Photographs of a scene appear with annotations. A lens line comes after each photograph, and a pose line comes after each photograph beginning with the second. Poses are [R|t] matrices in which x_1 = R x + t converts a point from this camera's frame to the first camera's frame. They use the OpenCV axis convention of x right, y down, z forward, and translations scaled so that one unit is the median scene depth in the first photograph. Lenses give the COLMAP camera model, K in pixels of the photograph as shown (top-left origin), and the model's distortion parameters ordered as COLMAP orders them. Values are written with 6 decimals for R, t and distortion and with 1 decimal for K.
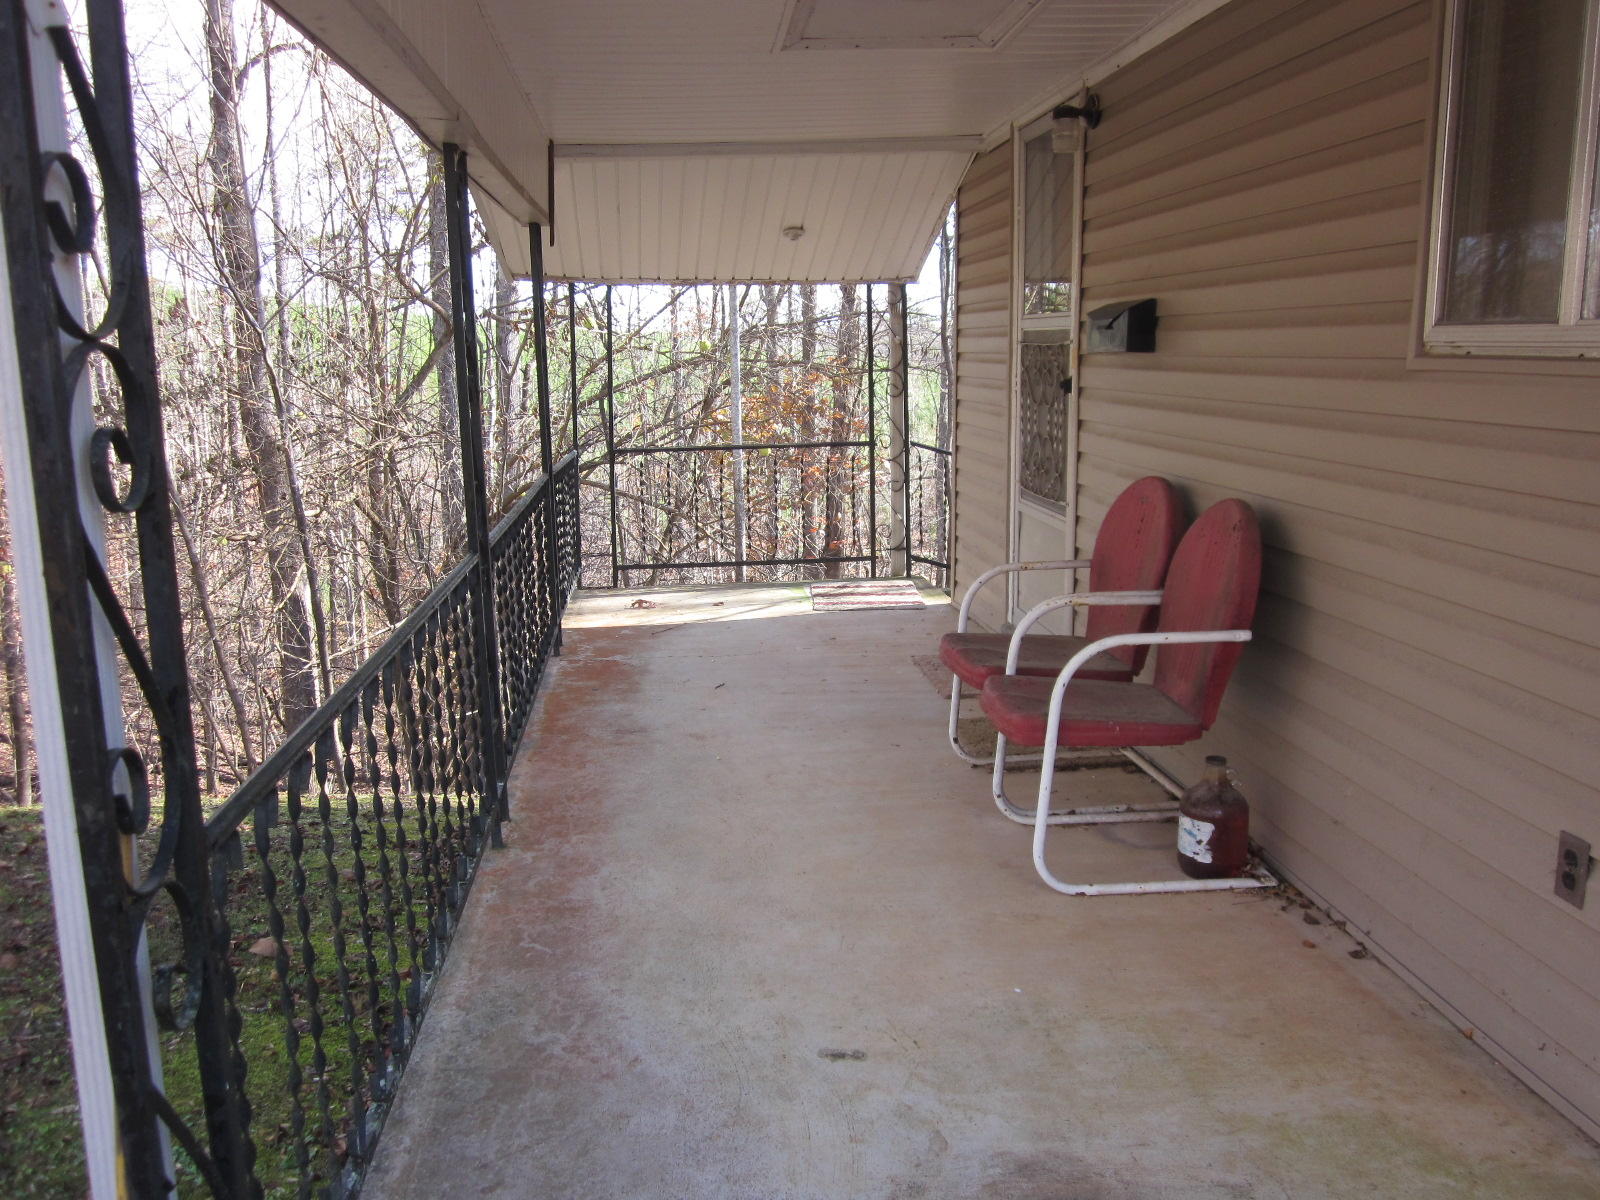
lens RADIAL K [[1329.9, 0, 800.0], [0, 1329.9, 600.0], [0, 0, 1]] dist [-0.010010, -0.005610]
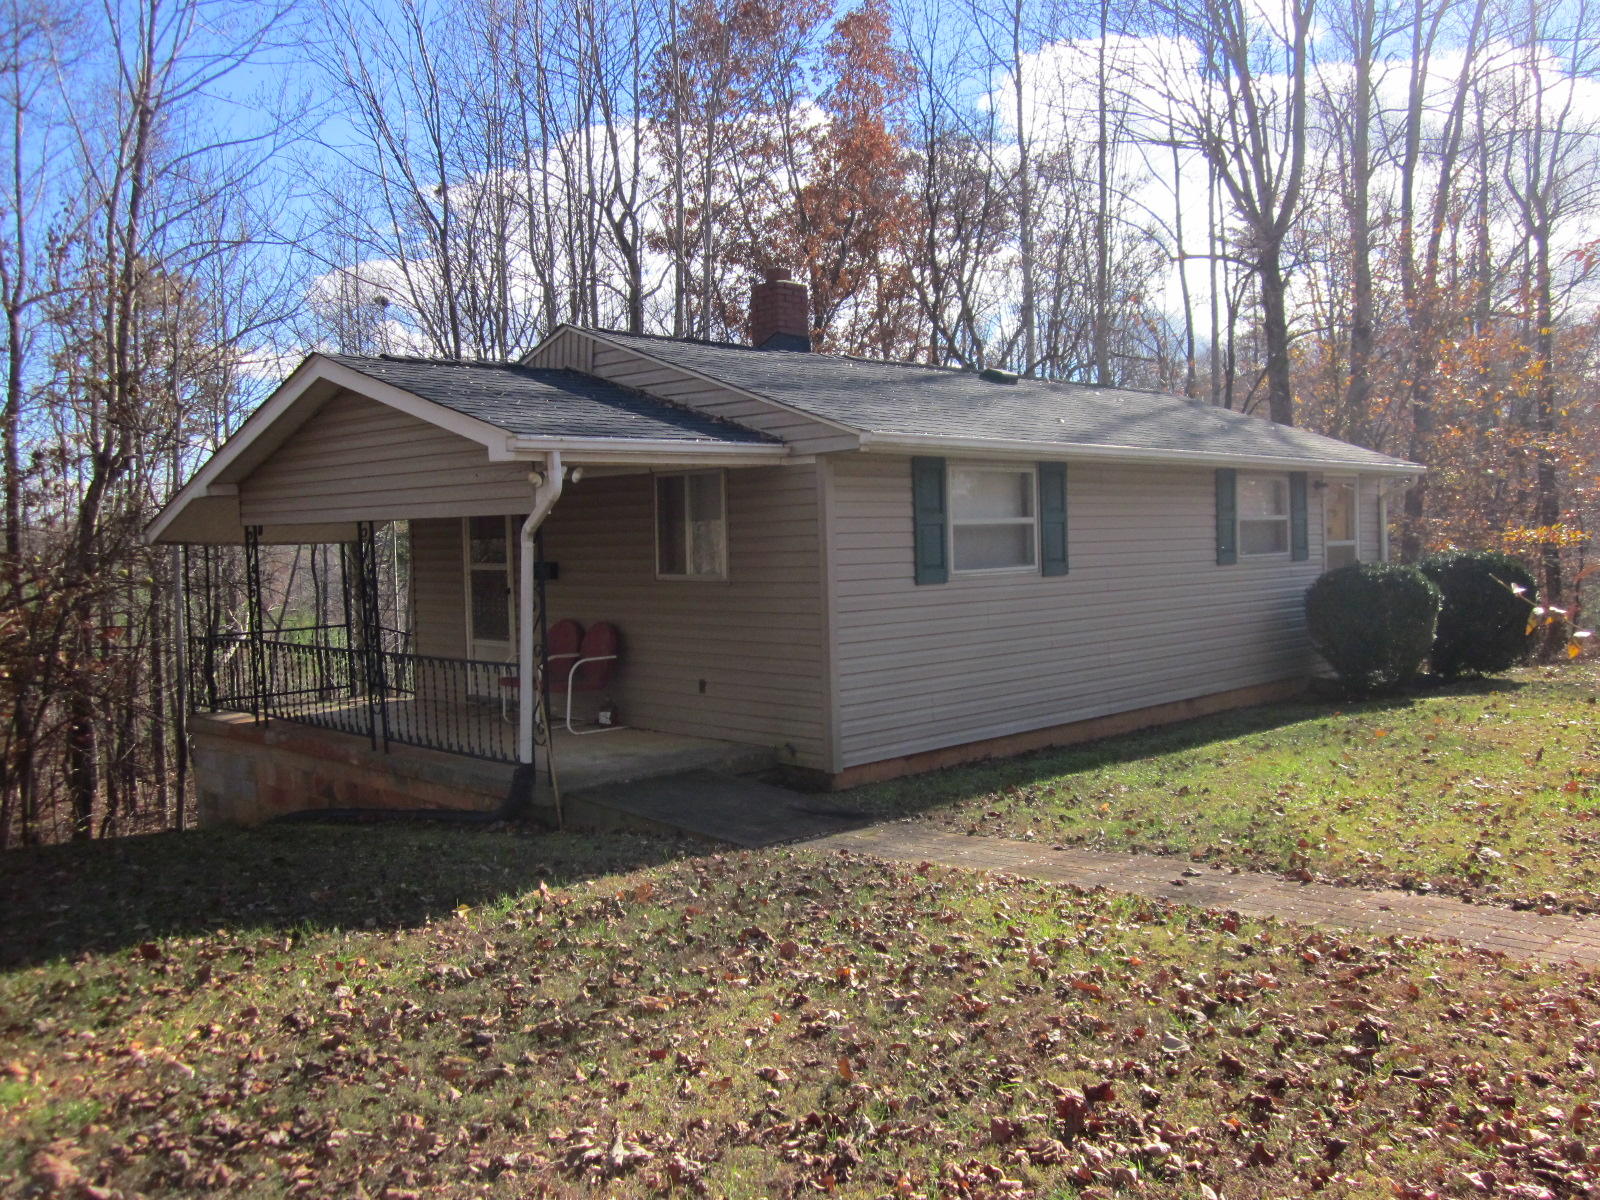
lens RADIAL K [[1329.9, 0, 800.0], [0, 1329.9, 600.0], [0, 0, 1]] dist [-0.010010, -0.005610]
pose [[0.775253, -0.026317, 0.631102, -1.609960], [0.129899, 0.984418, -0.118519, 0.381109], [-0.618150, 0.173862, 0.766592, -2.195980]]
